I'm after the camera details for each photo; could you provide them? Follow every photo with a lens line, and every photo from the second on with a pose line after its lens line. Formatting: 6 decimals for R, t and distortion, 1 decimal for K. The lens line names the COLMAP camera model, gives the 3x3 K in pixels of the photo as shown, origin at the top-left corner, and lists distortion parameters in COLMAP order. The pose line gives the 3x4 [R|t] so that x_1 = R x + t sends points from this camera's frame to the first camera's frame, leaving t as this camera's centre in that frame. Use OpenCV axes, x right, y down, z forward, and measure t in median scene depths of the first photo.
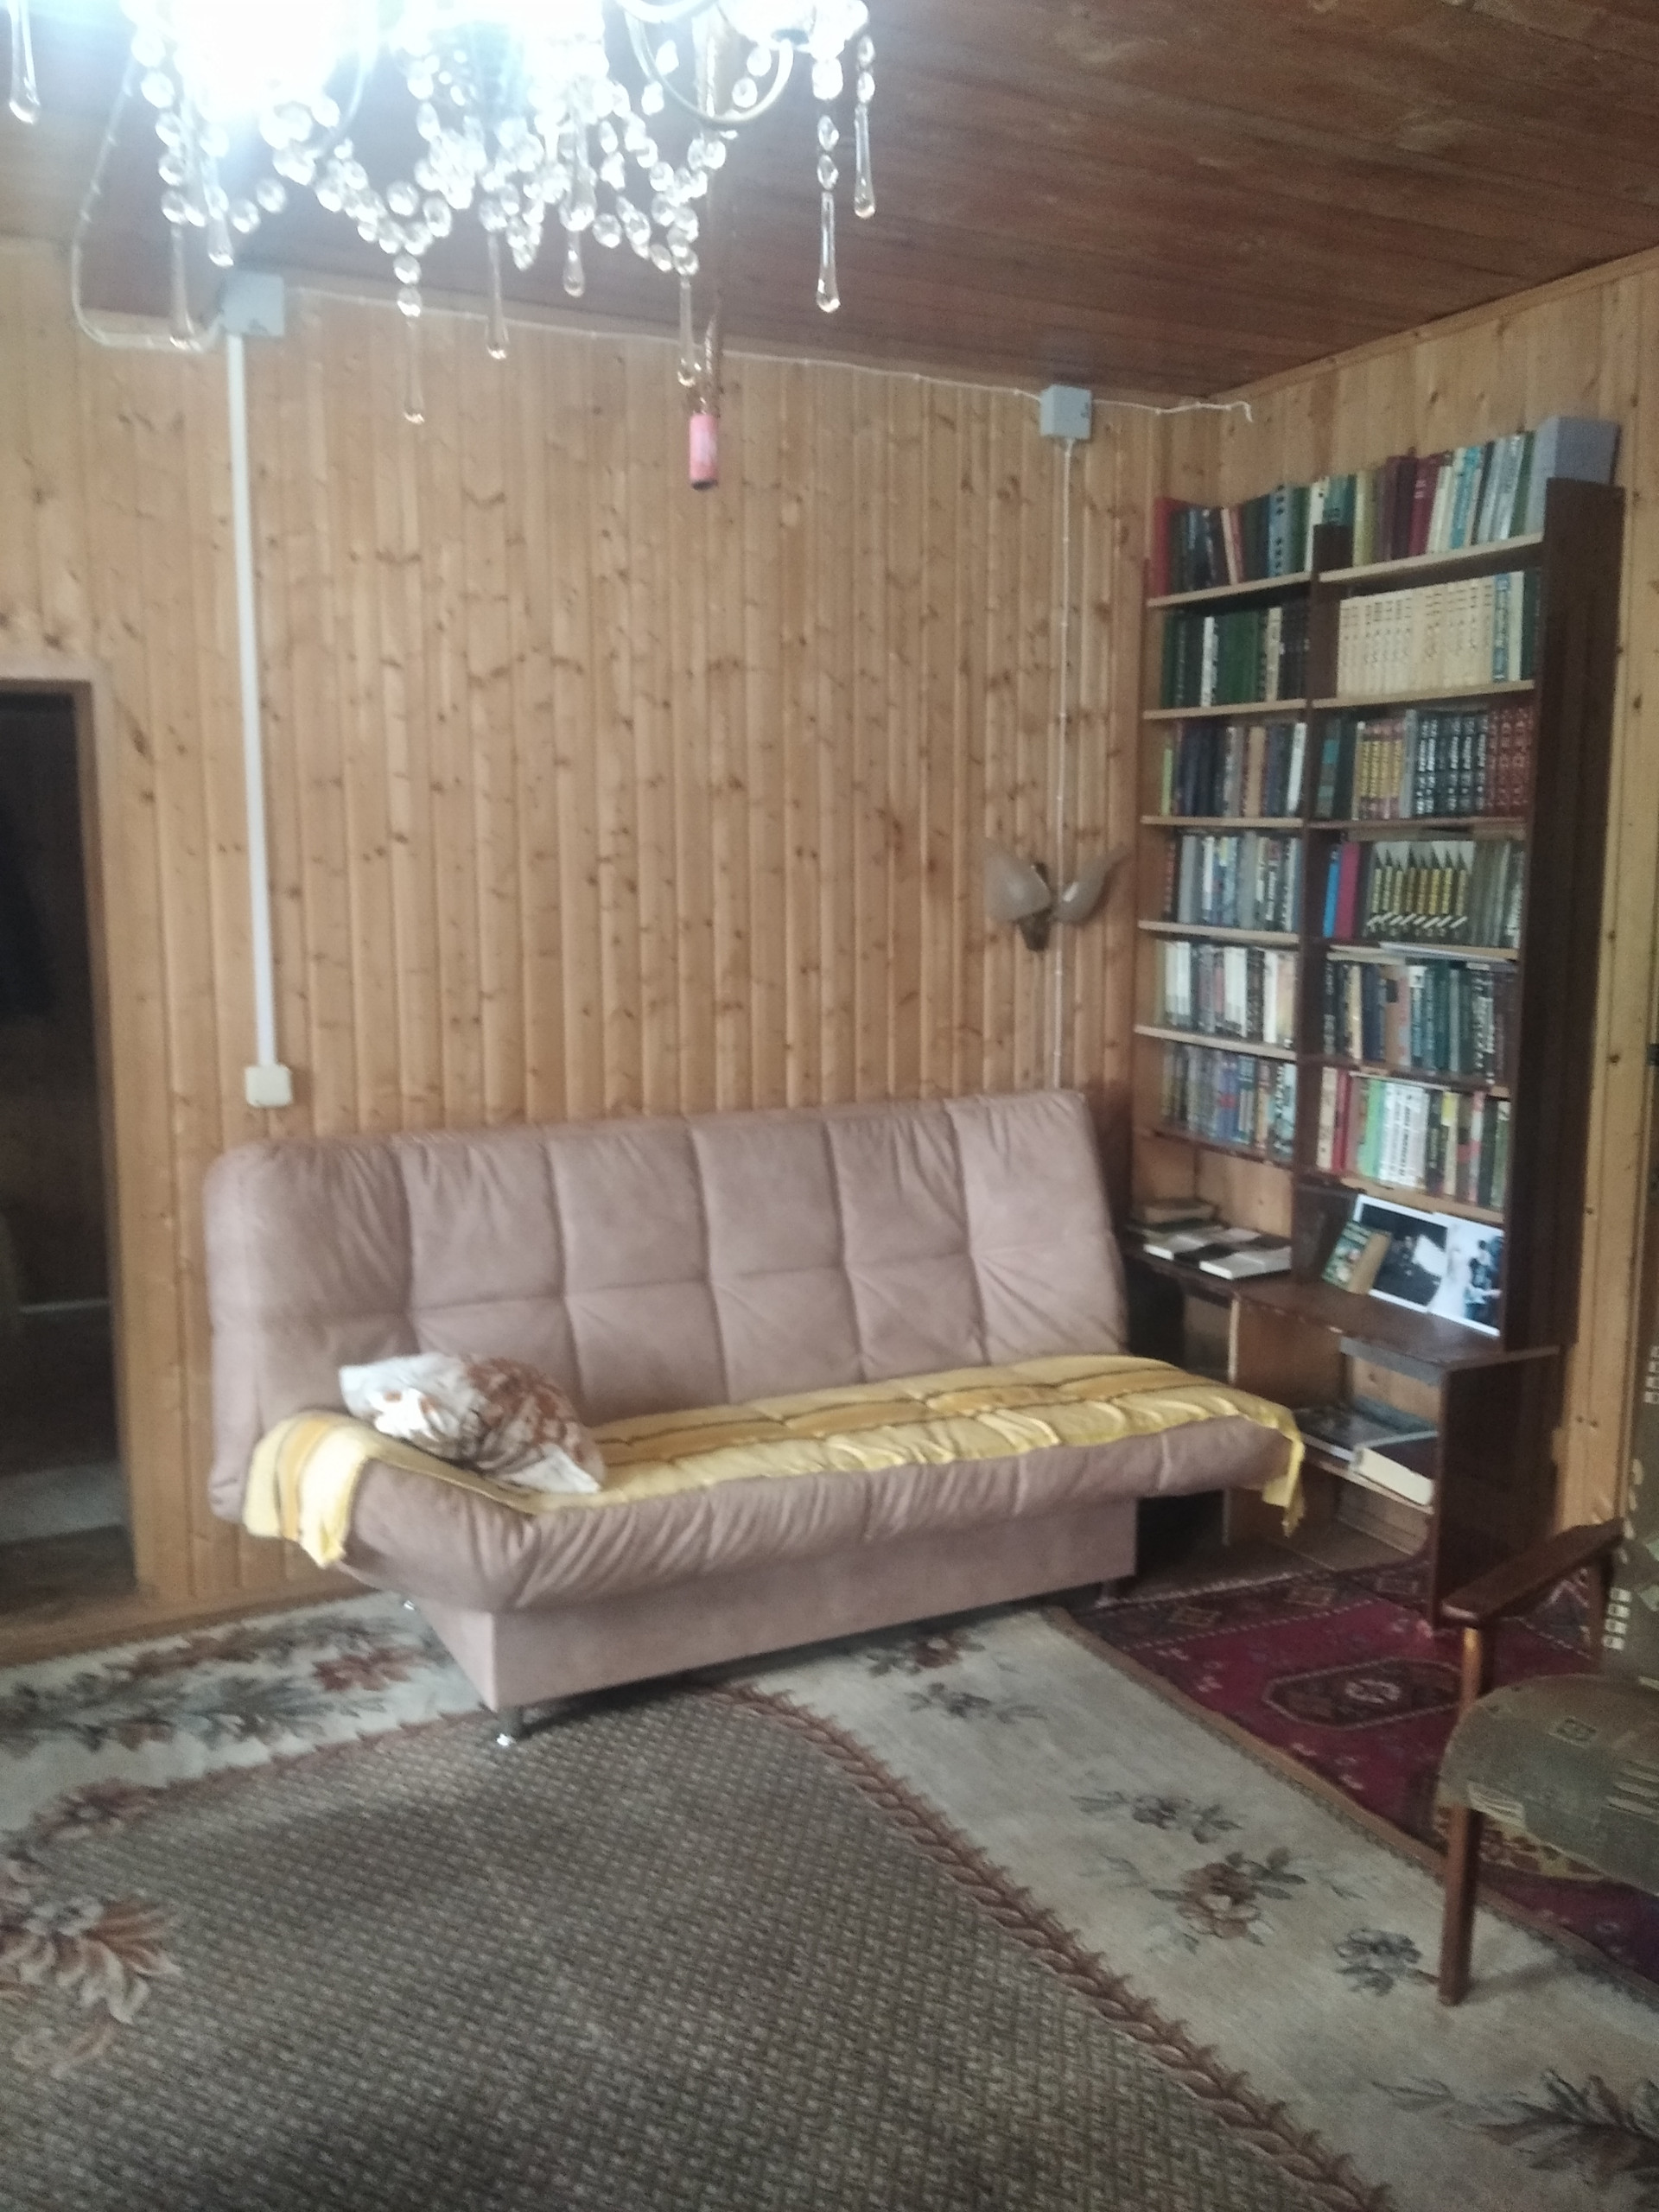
lens RADIAL K [[1783.2, 0, 829.5], [0, 1783.2, 1106.0], [0, 0, 1]] dist [0.092372, -0.163062]
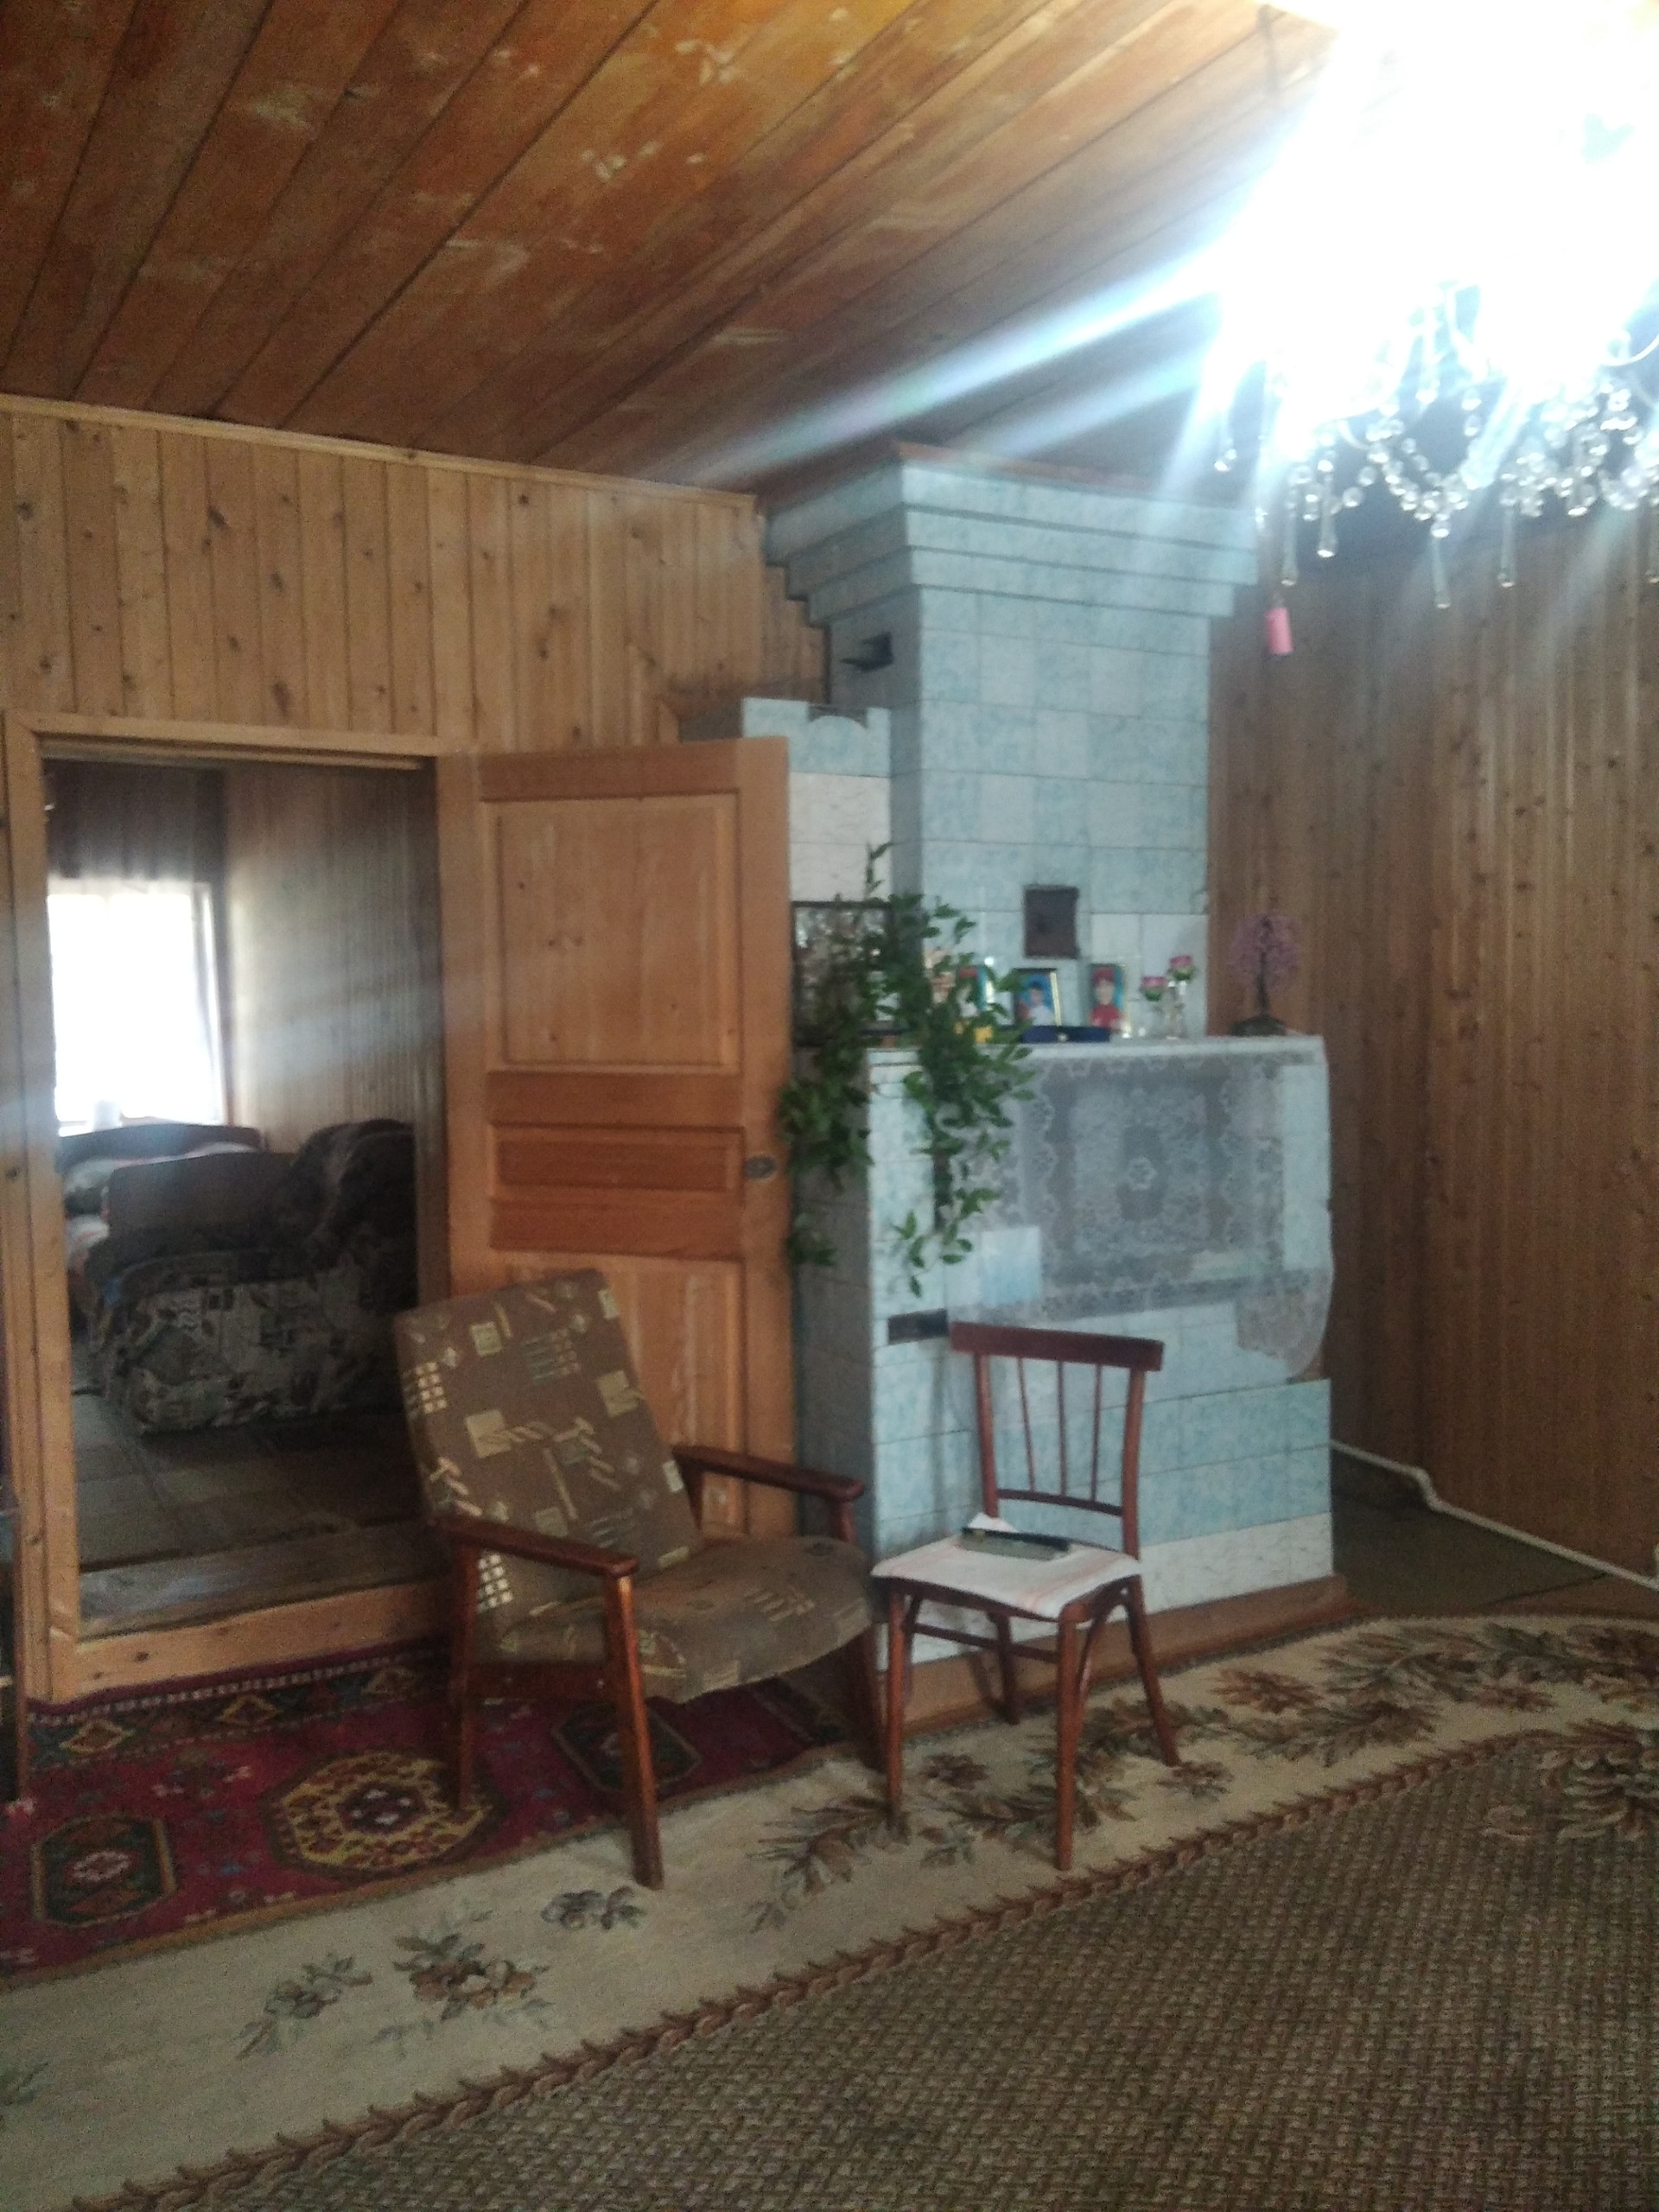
lens RADIAL K [[1783.2, 0, 829.5], [0, 1783.2, 1106.0], [0, 0, 1]] dist [0.092372, -0.163062]
pose [[-0.040593, -0.058362, 0.997470, -0.803016], [0.138299, 0.988356, 0.063457, -0.091134], [-0.989558, 0.140525, -0.032049, 0.778290]]
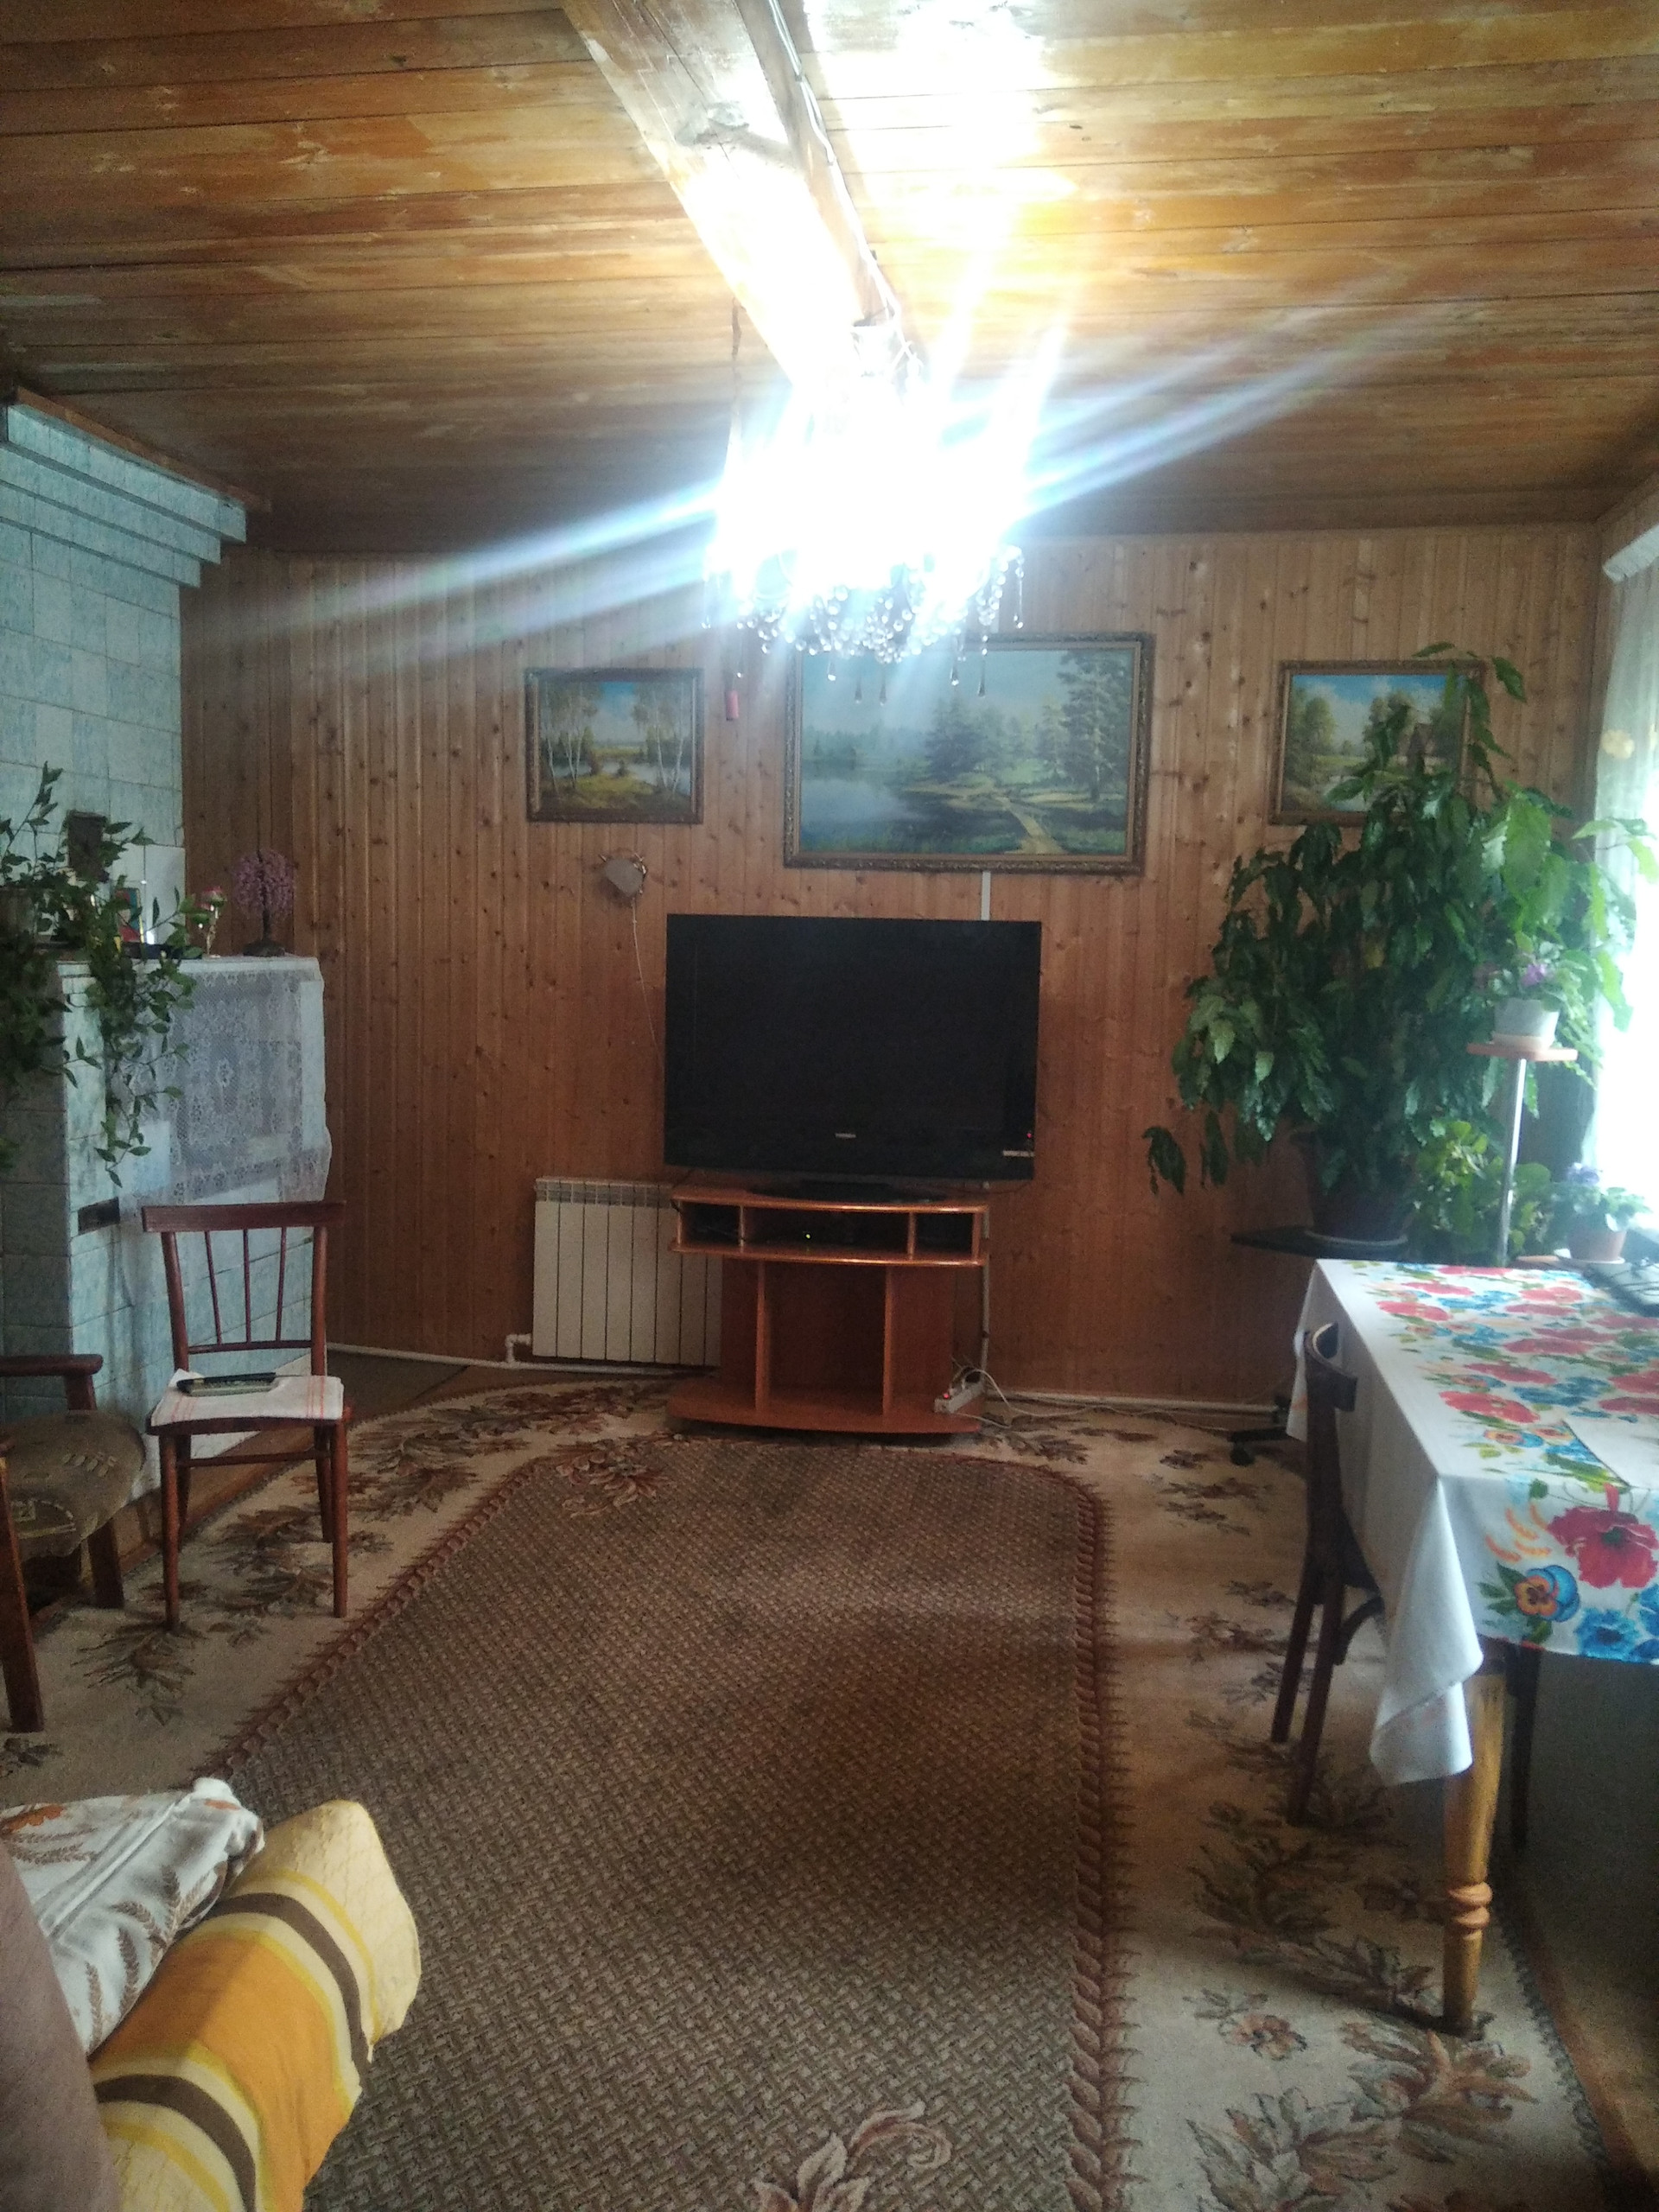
lens RADIAL K [[1746.5, 0, 829.5], [0, 1746.5, 1106.0], [0, 0, 1]] dist [0.011736, 0.003608]
pose [[-0.796596, -0.074790, 0.599868, -0.817241], [0.055649, 0.979031, 0.195963, -0.173549], [-0.601946, 0.189486, -0.775730, 1.450089]]
